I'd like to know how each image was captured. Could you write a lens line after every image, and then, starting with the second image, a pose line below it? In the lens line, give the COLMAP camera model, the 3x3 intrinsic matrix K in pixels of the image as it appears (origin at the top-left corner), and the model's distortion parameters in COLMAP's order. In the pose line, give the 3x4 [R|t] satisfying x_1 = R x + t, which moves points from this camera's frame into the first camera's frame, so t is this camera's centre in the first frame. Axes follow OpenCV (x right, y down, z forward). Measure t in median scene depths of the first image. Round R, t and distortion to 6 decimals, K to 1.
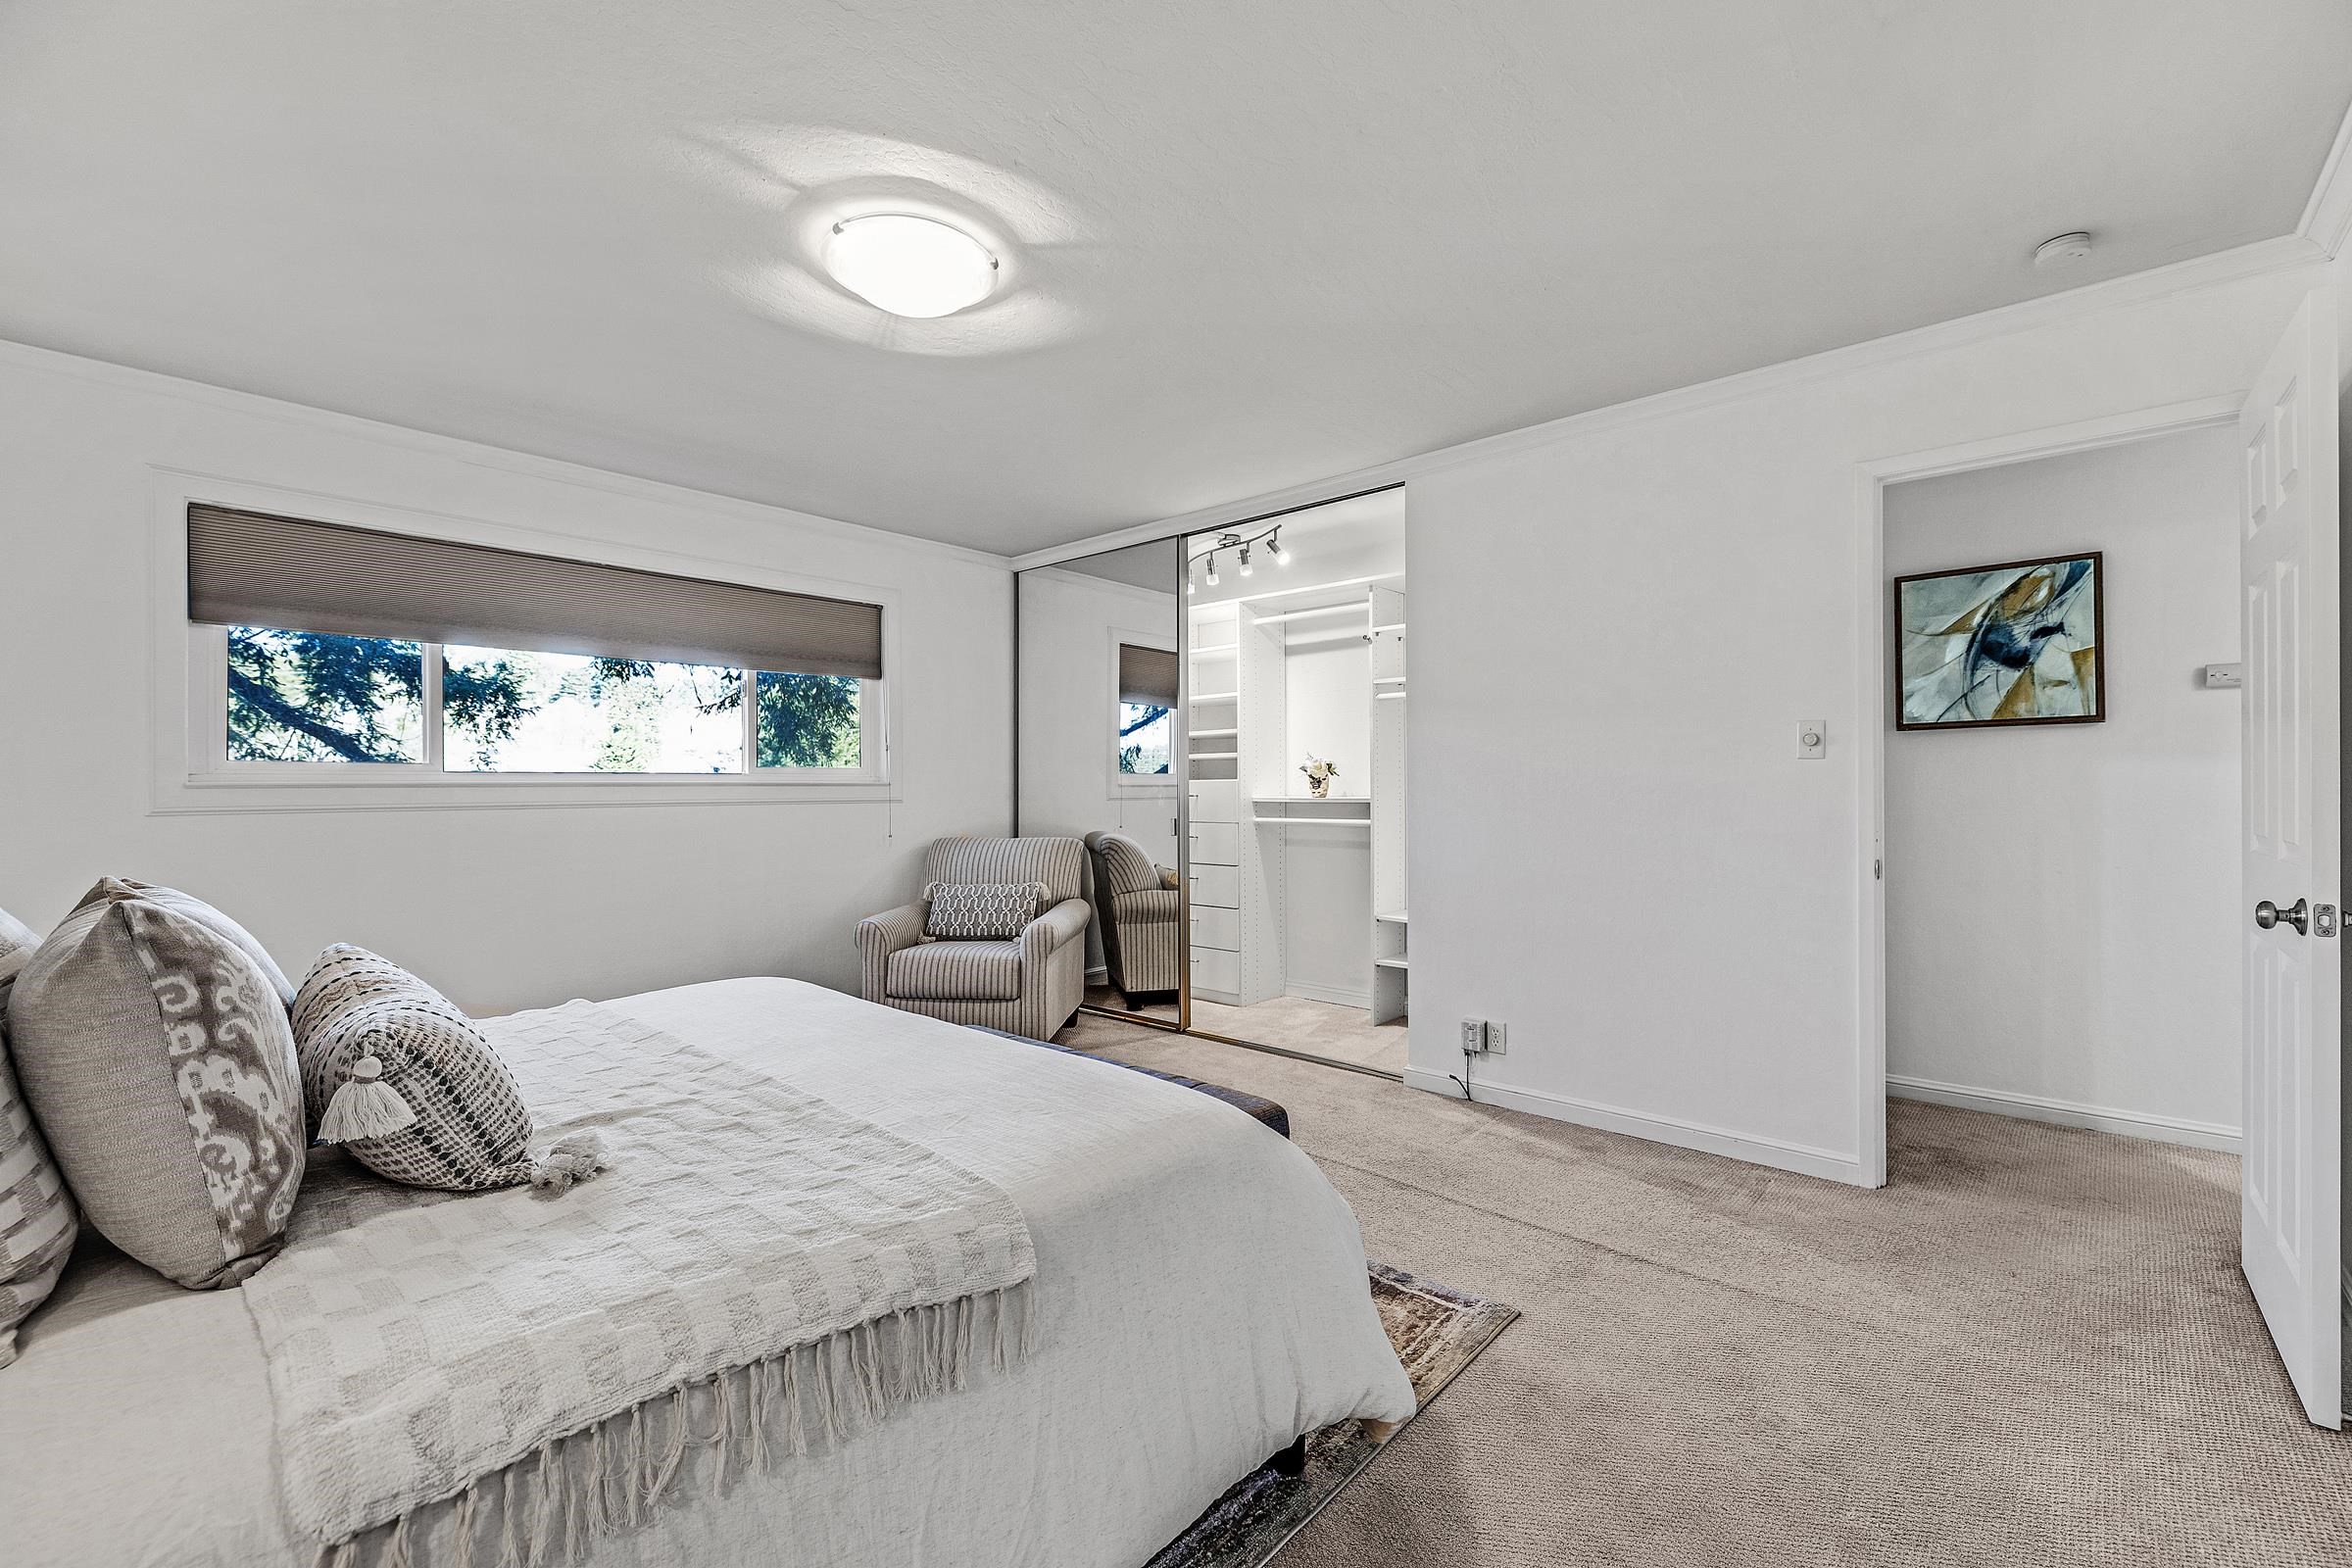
lens RADIAL K [[981.1, 0, 1188.3], [0, 981.1, 790.7], [0, 0, 1]] dist [0.006750, -0.000231]
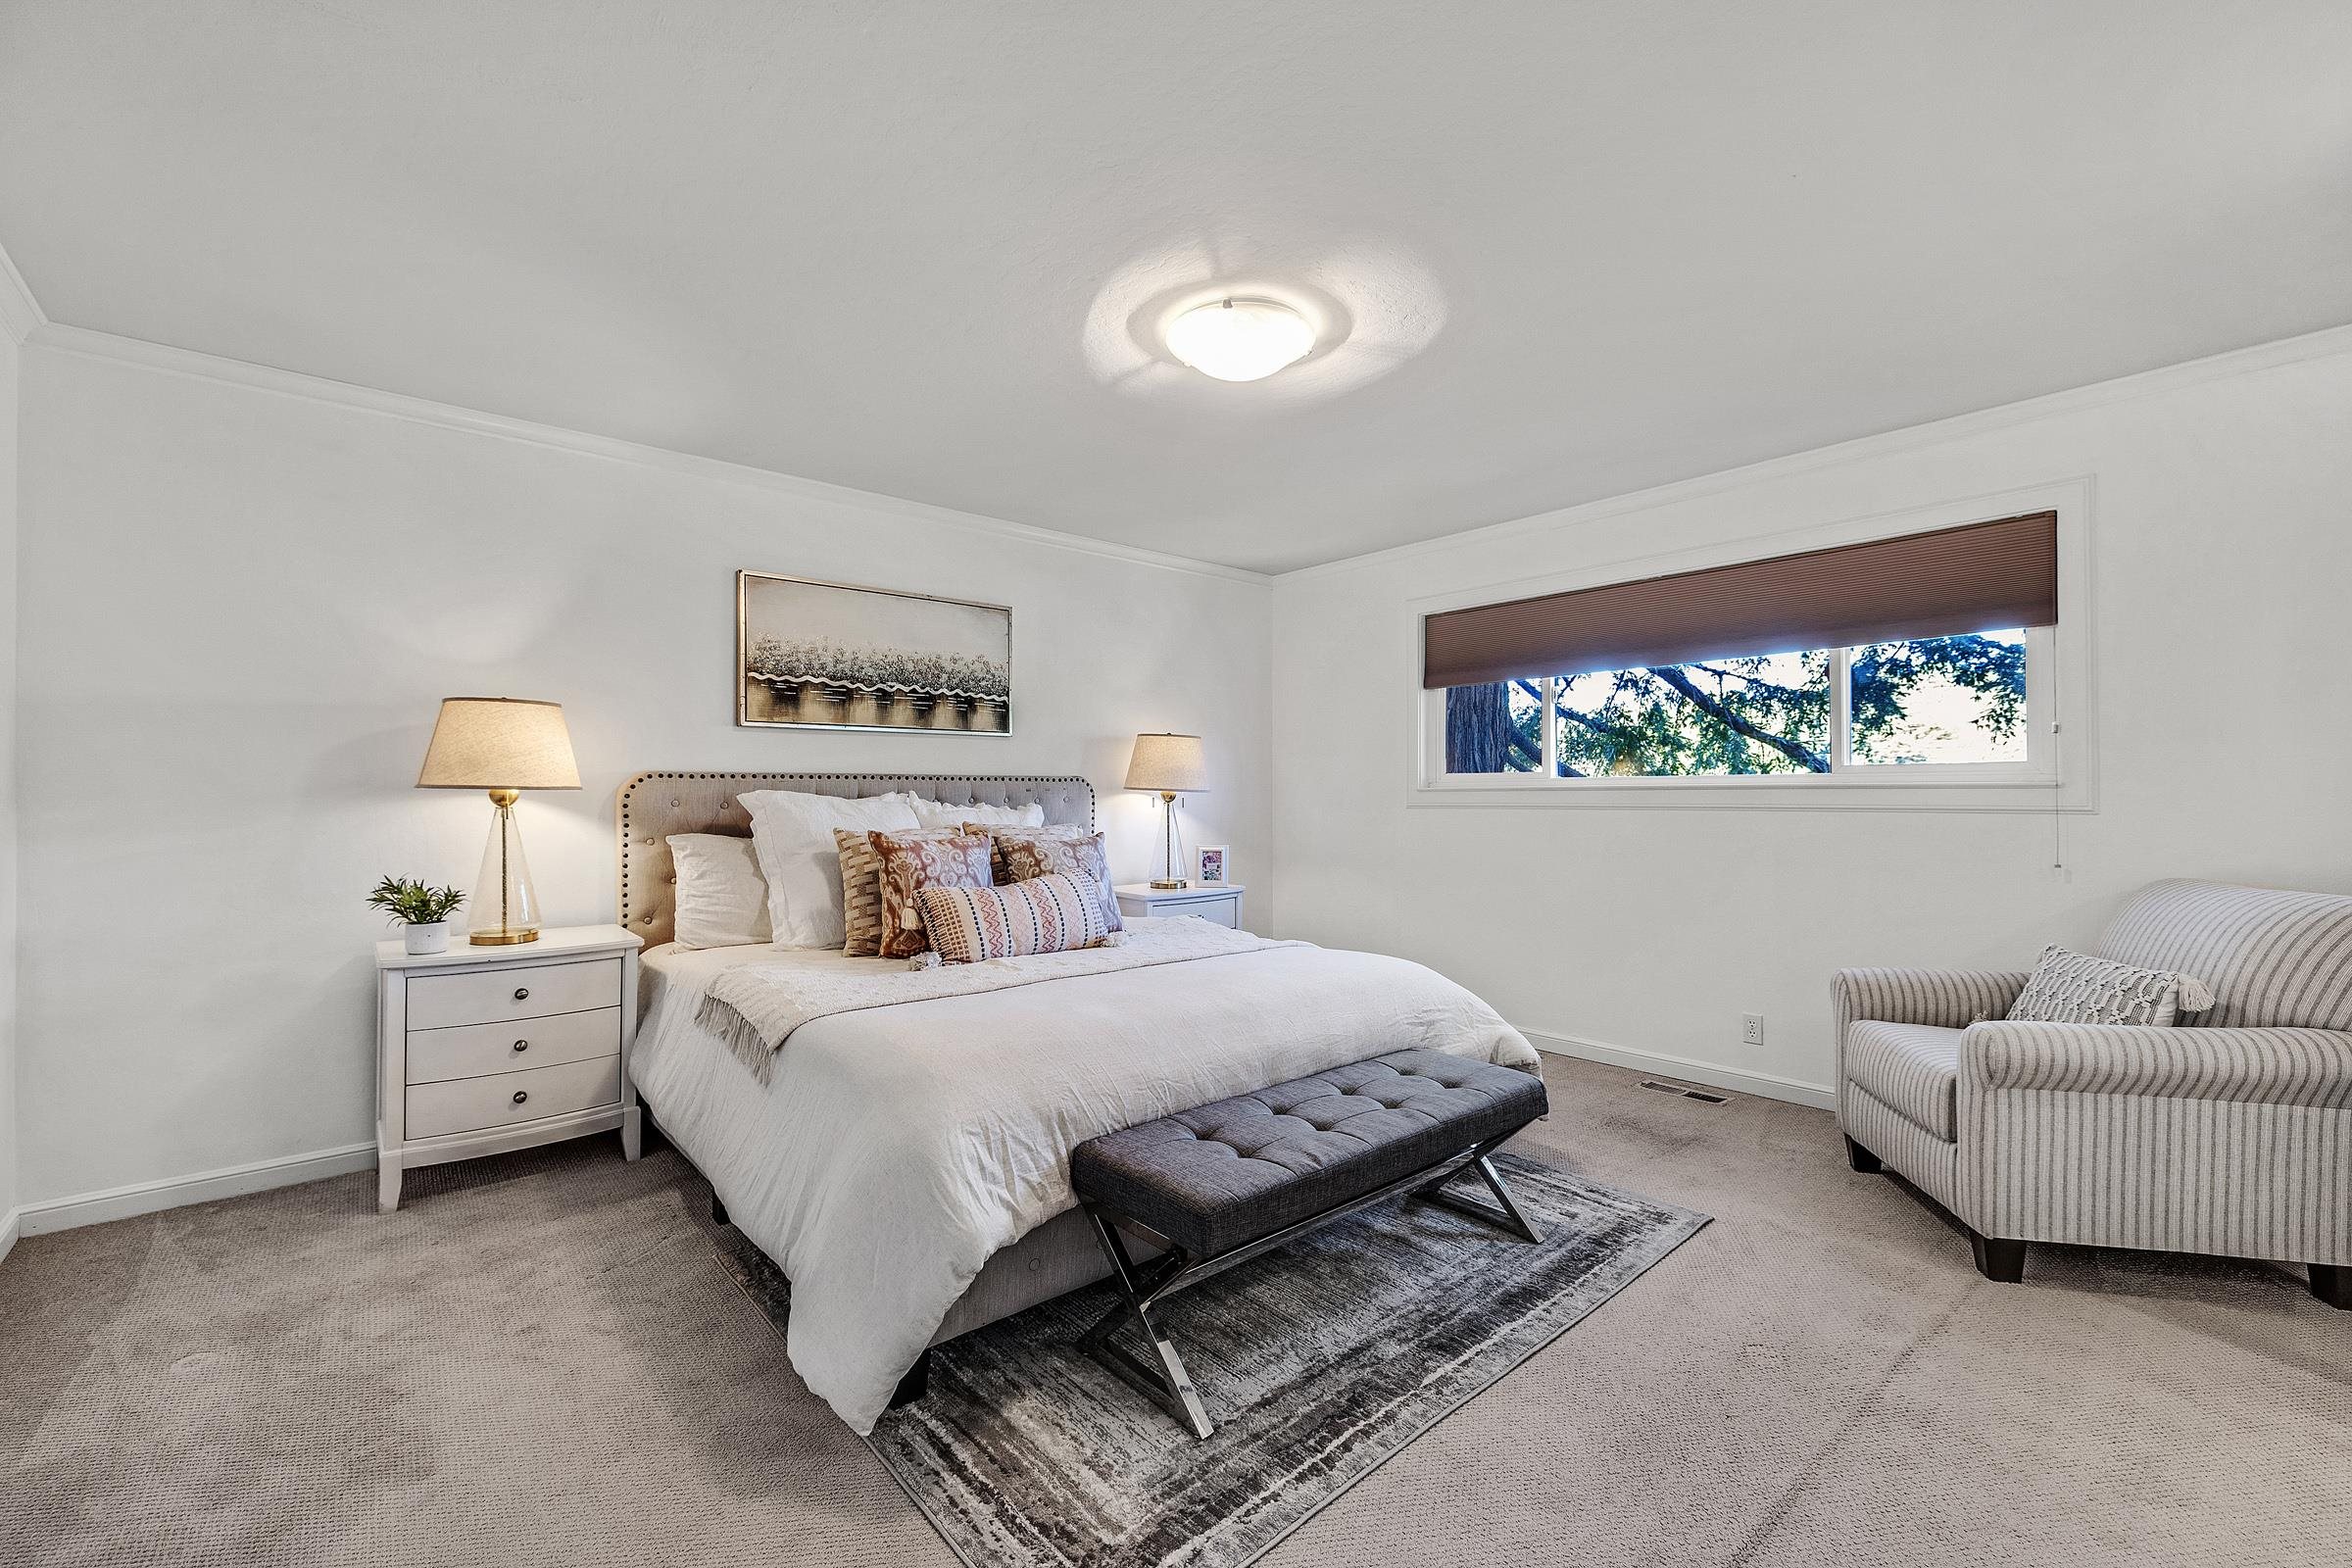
lens RADIAL K [[981.1, 0, 1184.7], [0, 981.1, 793.4], [0, 0, 1]] dist [0.006750, -0.000231]
pose [[-0.134948, 0.006693, -0.990830, 0.479167], [-0.012196, 0.999890, 0.008415, 0.001885], [0.990778, 0.013220, -0.134852, 0.582898]]
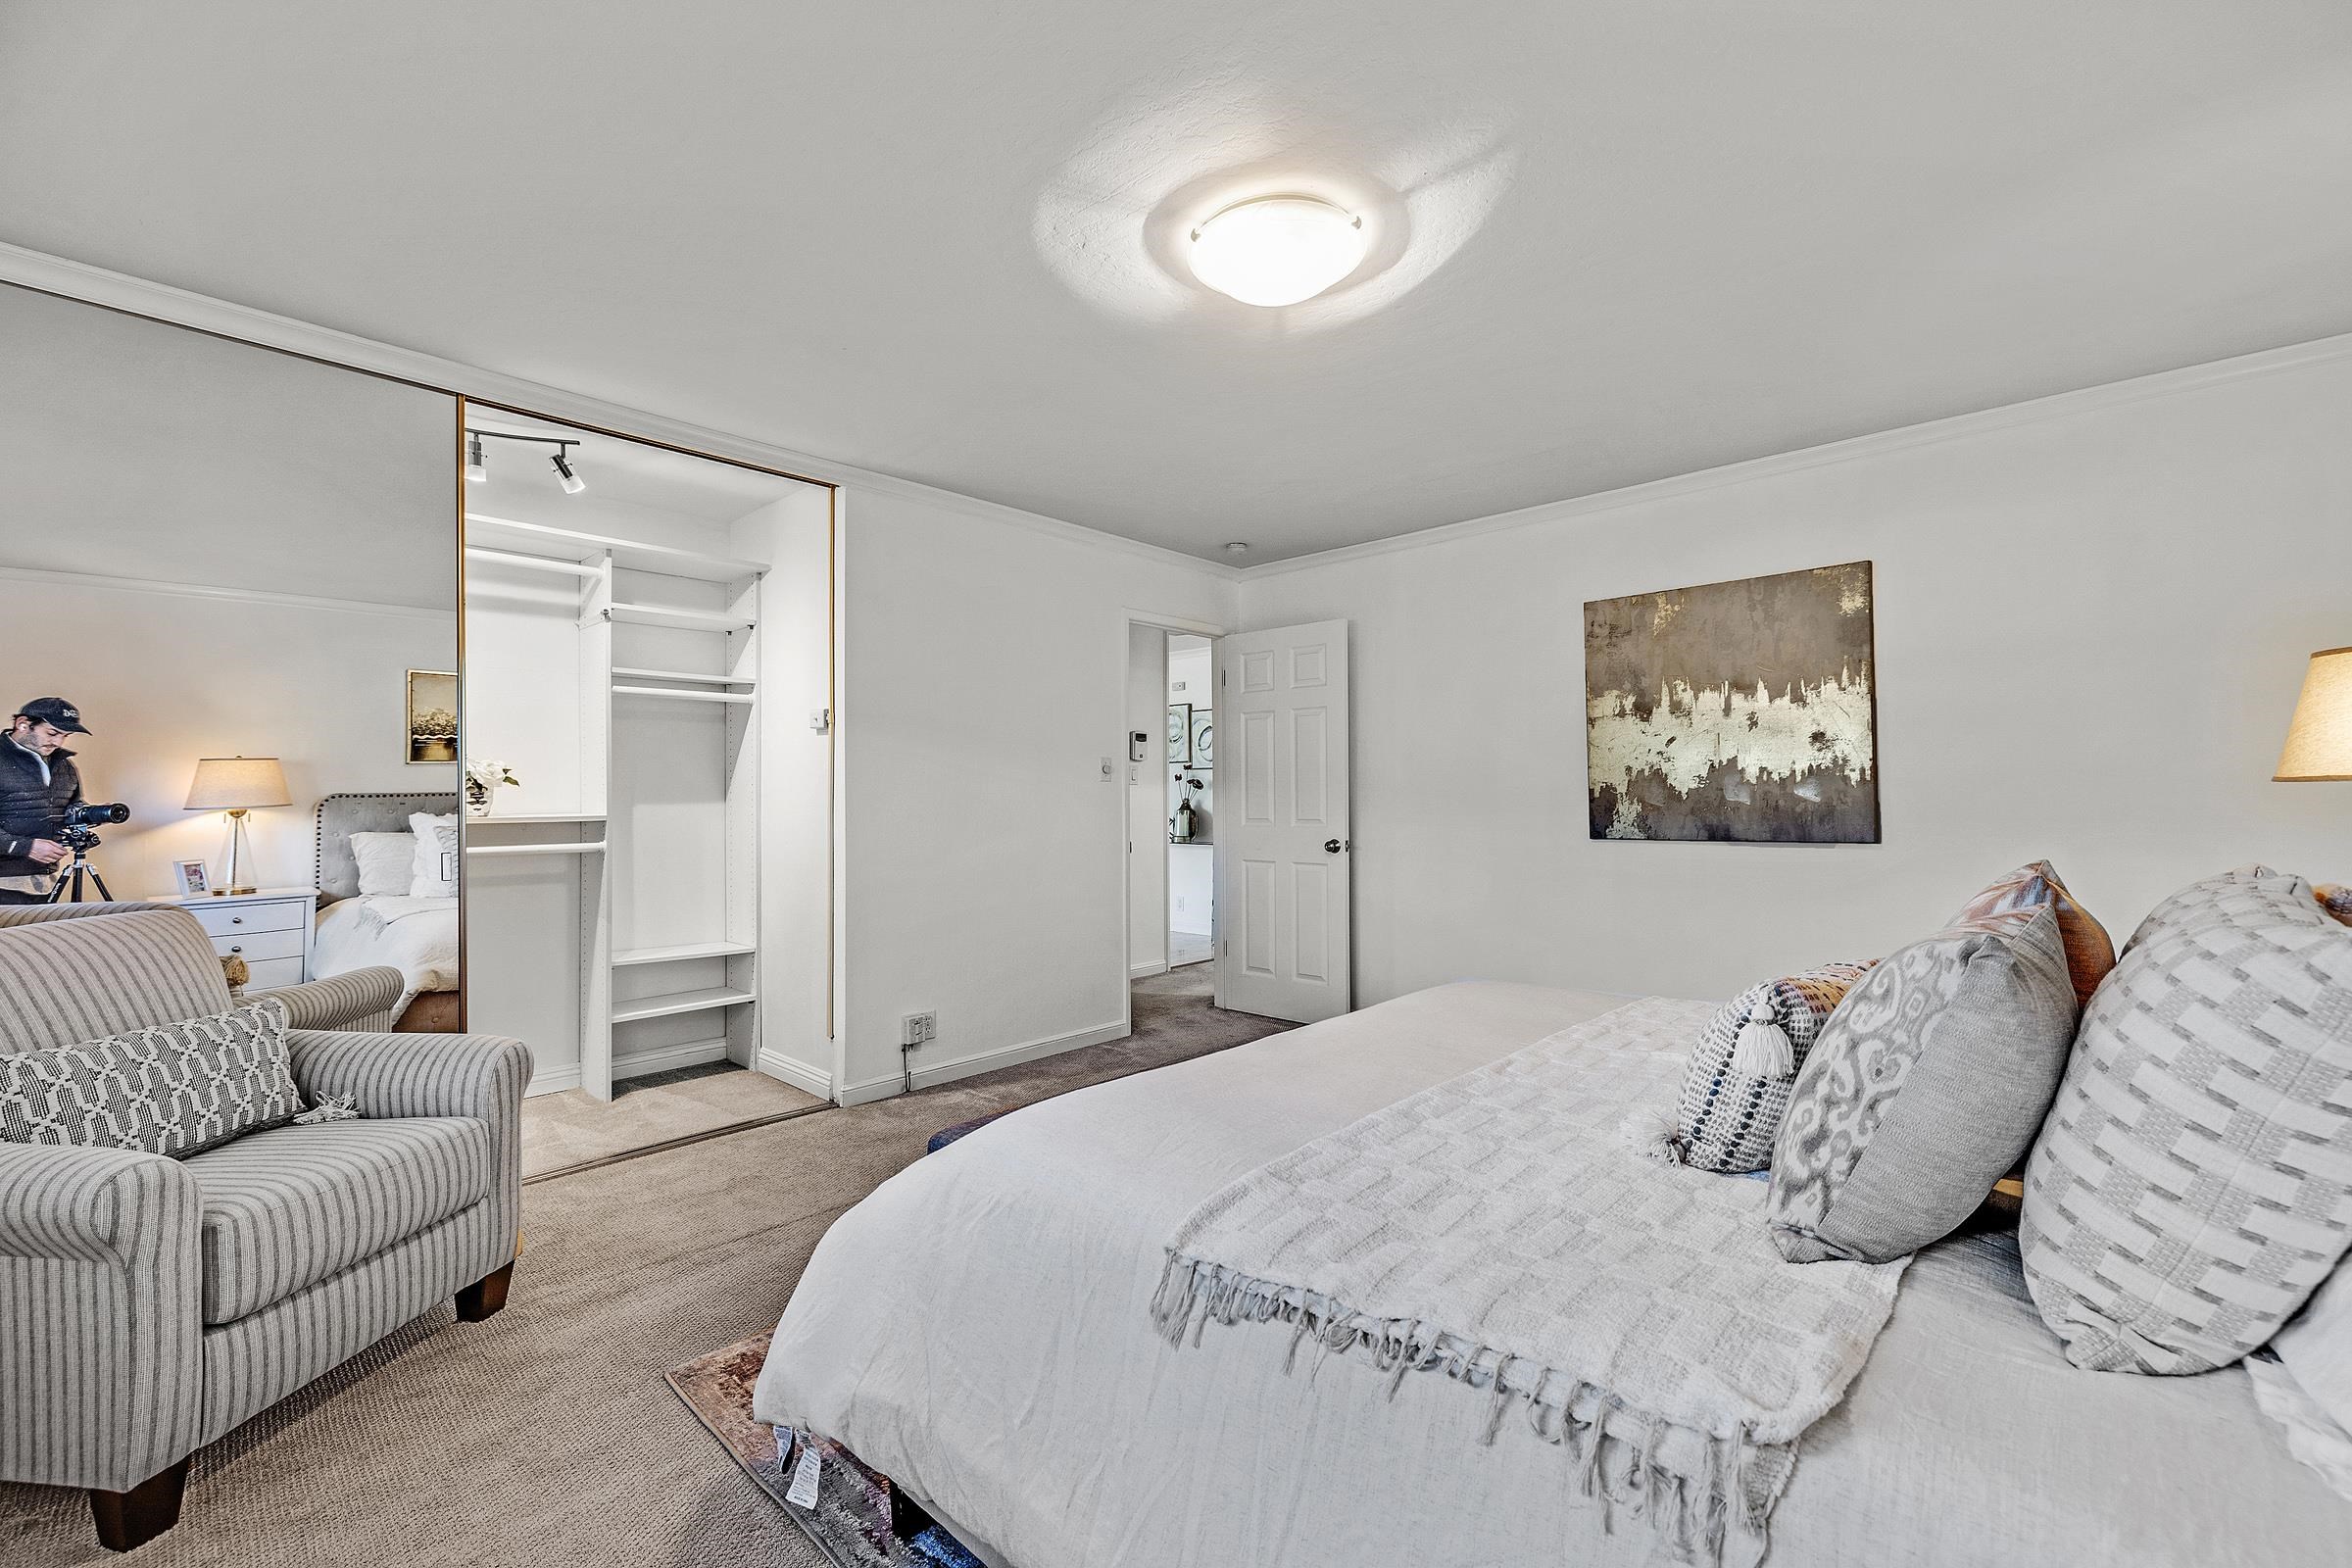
lens RADIAL K [[981.1, 0, 1175.8], [0, 981.1, 782.7], [0, 0, 1]] dist [0.006750, -0.000231]
pose [[0.026816, 0.026490, 0.999289, -0.660970], [0.019501, 0.999445, -0.027018, 0.013029], [-0.999450, 0.020211, 0.026285, 0.575177]]
